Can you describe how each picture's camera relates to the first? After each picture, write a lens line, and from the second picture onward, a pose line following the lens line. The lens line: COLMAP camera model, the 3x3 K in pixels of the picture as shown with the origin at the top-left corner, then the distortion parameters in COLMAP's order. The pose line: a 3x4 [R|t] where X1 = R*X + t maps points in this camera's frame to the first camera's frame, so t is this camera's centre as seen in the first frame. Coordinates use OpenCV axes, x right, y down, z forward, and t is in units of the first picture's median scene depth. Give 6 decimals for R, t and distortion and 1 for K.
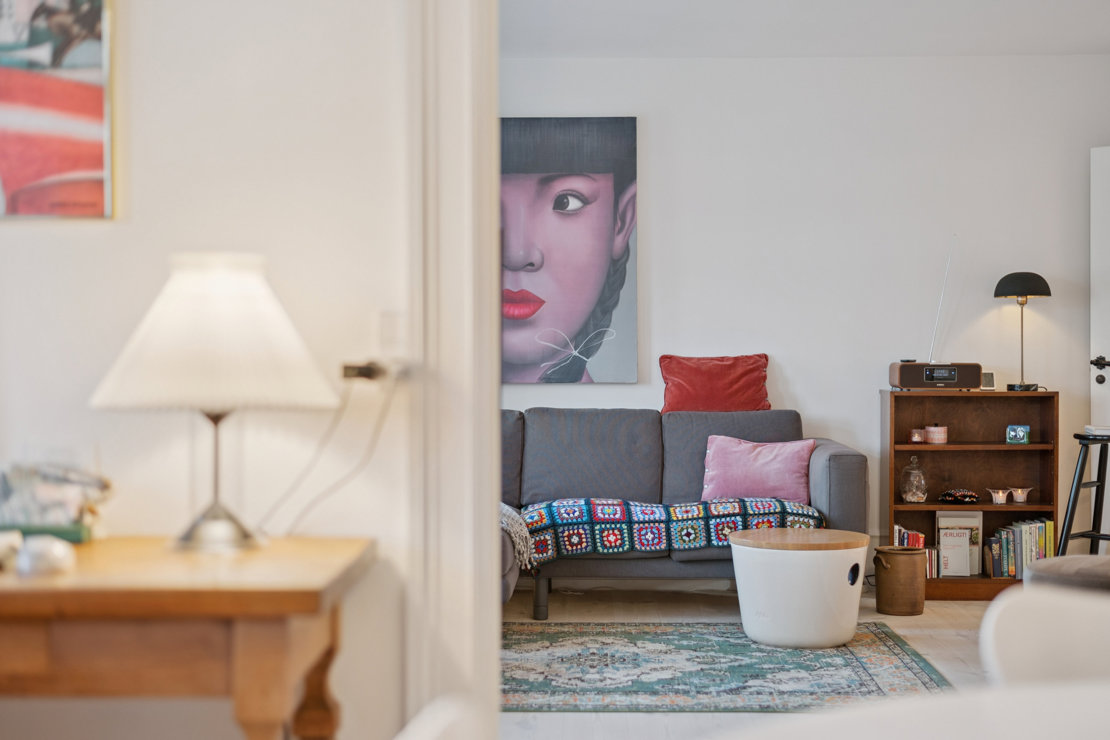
lens RADIAL K [[1579.2, 0, 555.1], [0, 1579.2, 368.7], [0, 0, 1]] dist [0.035321, 0.000000]
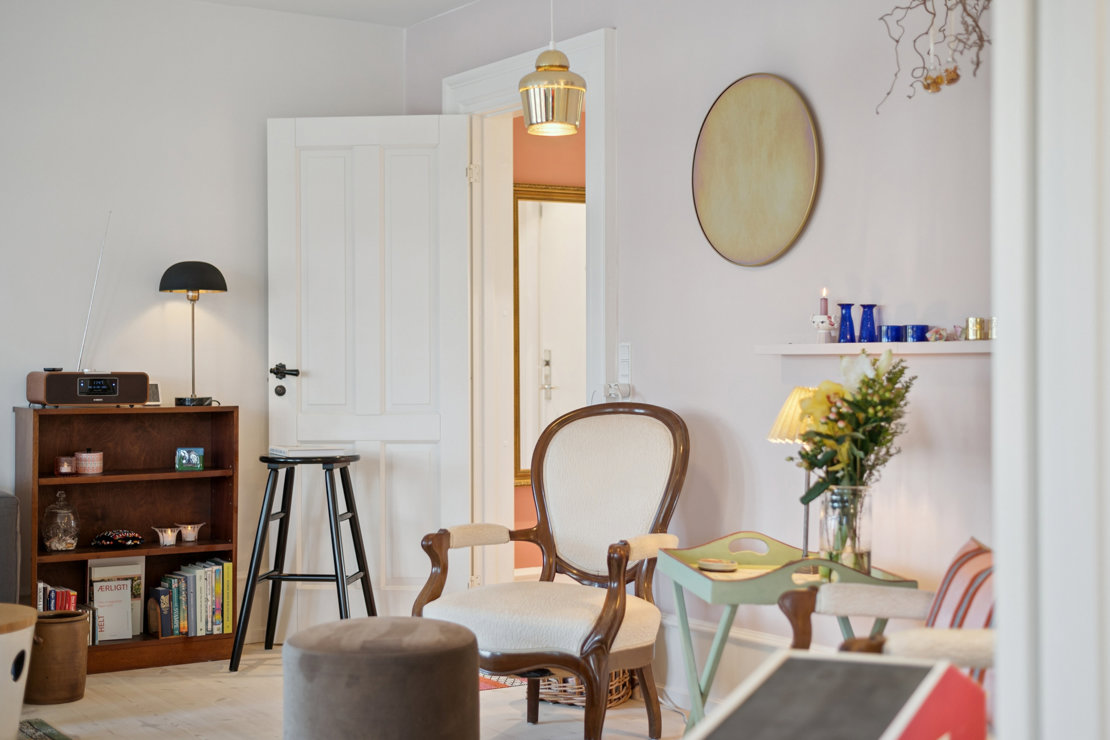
lens RADIAL K [[1579.2, 0, 553.9], [0, 1579.2, 364.4], [0, 0, 1]] dist [0.035321, 0.000000]
pose [[0.824084, 0.000207, 0.566468, -0.016081], [0.004744, 0.999962, -0.007267, -0.000617], [-0.566448, 0.008676, 0.824052, 0.217646]]
